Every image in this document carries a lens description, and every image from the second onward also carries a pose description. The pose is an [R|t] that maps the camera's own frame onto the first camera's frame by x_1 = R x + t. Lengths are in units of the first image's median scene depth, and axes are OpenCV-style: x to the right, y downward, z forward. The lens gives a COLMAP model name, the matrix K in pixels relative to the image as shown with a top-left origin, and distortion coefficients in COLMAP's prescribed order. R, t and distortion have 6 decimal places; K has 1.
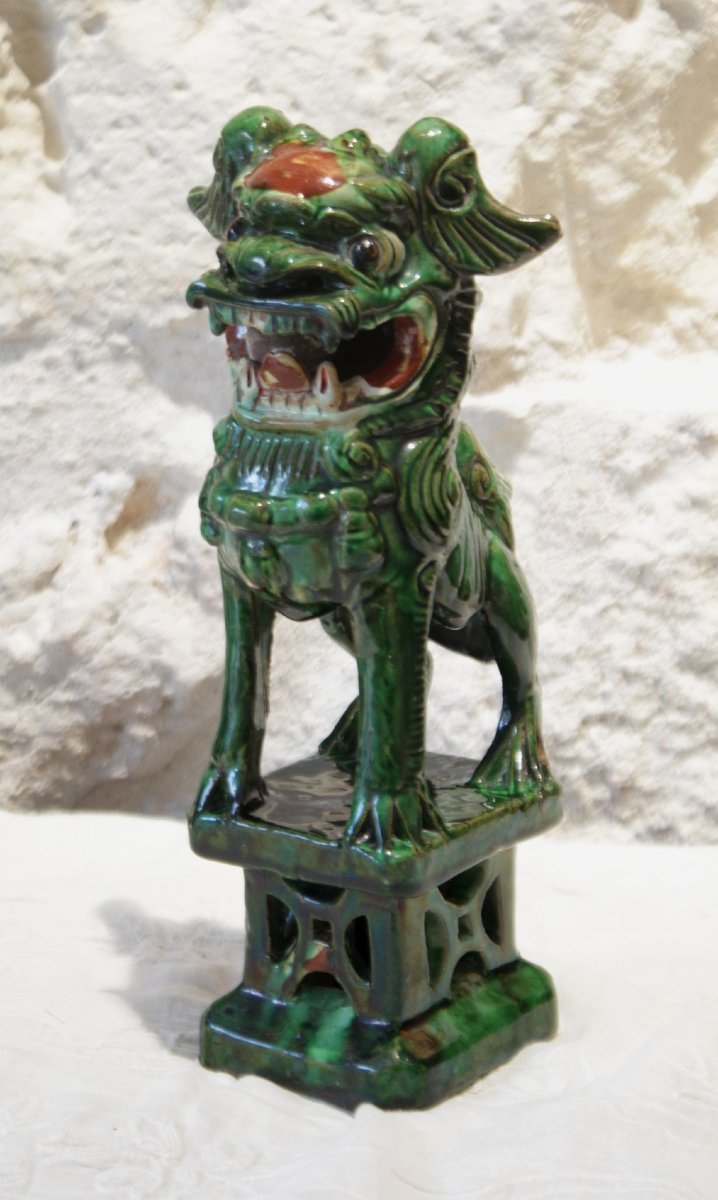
lens RADIAL K [[3160.5, 0, 357.3], [0, 3160.5, 600.2], [0, 0, 1]] dist [0.052013, 0.000000]
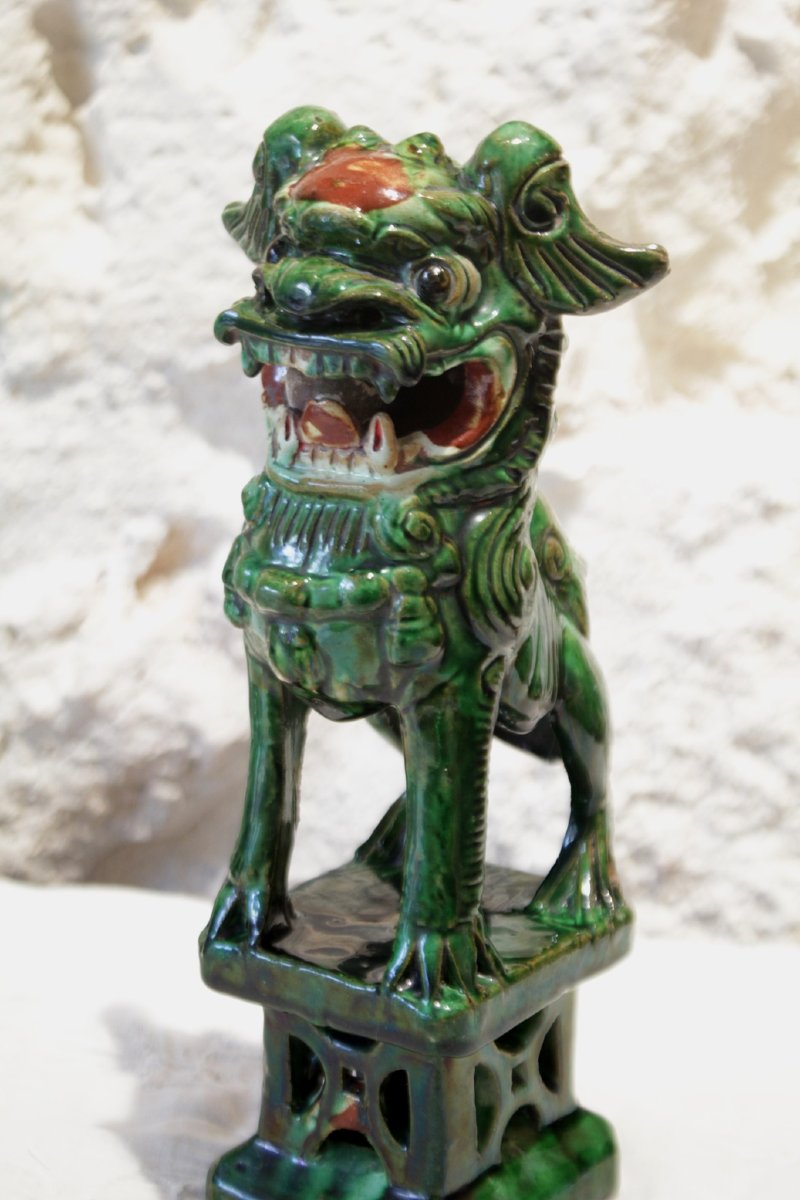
lens RADIAL K [[2503.4, 0, 421.2], [0, 2503.4, 605.2], [0, 0, 1]] dist [0.026135, 0.000000]
pose [[0.999317, 0.032051, 0.018374, -0.007160], [-0.032093, 0.999483, 0.001985, -0.019640], [-0.018301, -0.002573, 0.999829, 0.252890]]
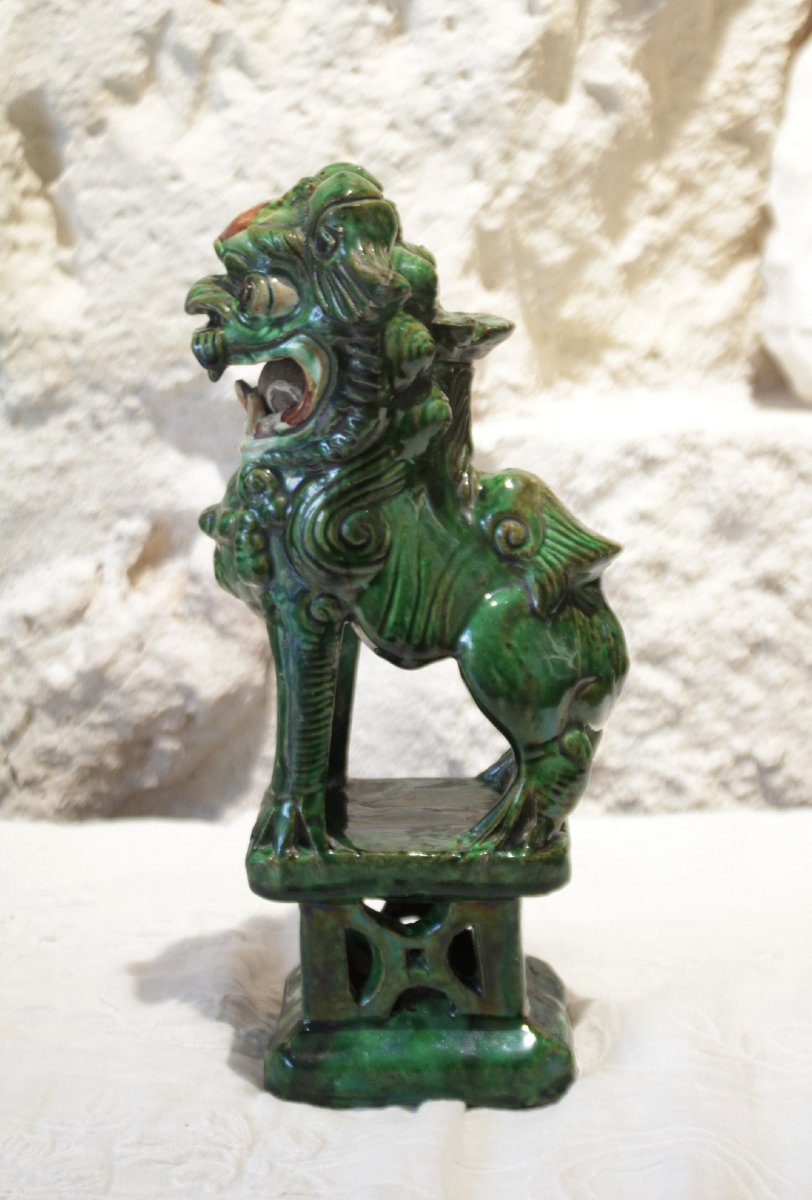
lens RADIAL K [[2387.9, 0, 473.2], [0, 2387.9, 522.0], [0, 0, 1]] dist [-0.004195, 0.000000]
pose [[0.995180, -0.054824, 0.081307, -0.025722], [0.058245, 0.997488, -0.040308, 0.002640], [-0.078893, 0.044849, 0.995874, 0.137545]]
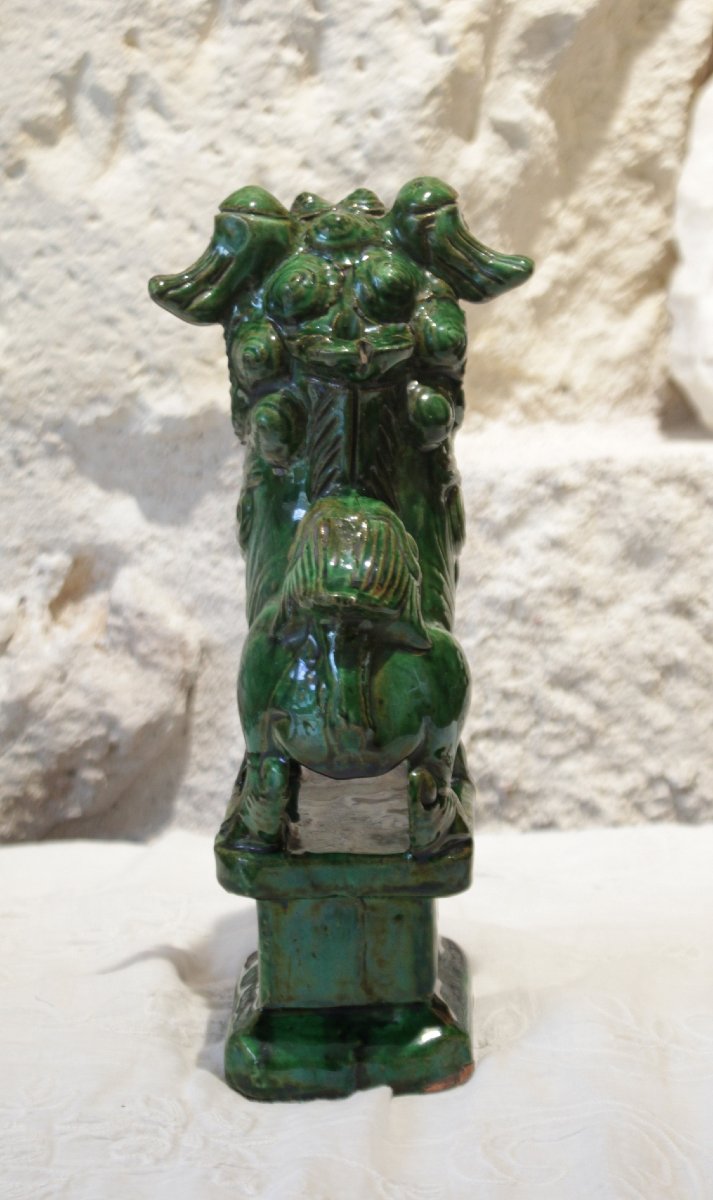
lens RADIAL K [[2456.8, 0, 393.8], [0, 2456.8, 573.8], [0, 0, 1]] dist [0.005885, 0.000000]
pose [[0.994033, -0.065693, 0.087075, -0.033176], [0.070656, 0.995973, -0.055192, 0.026759], [-0.083098, 0.061015, 0.994672, 0.095037]]
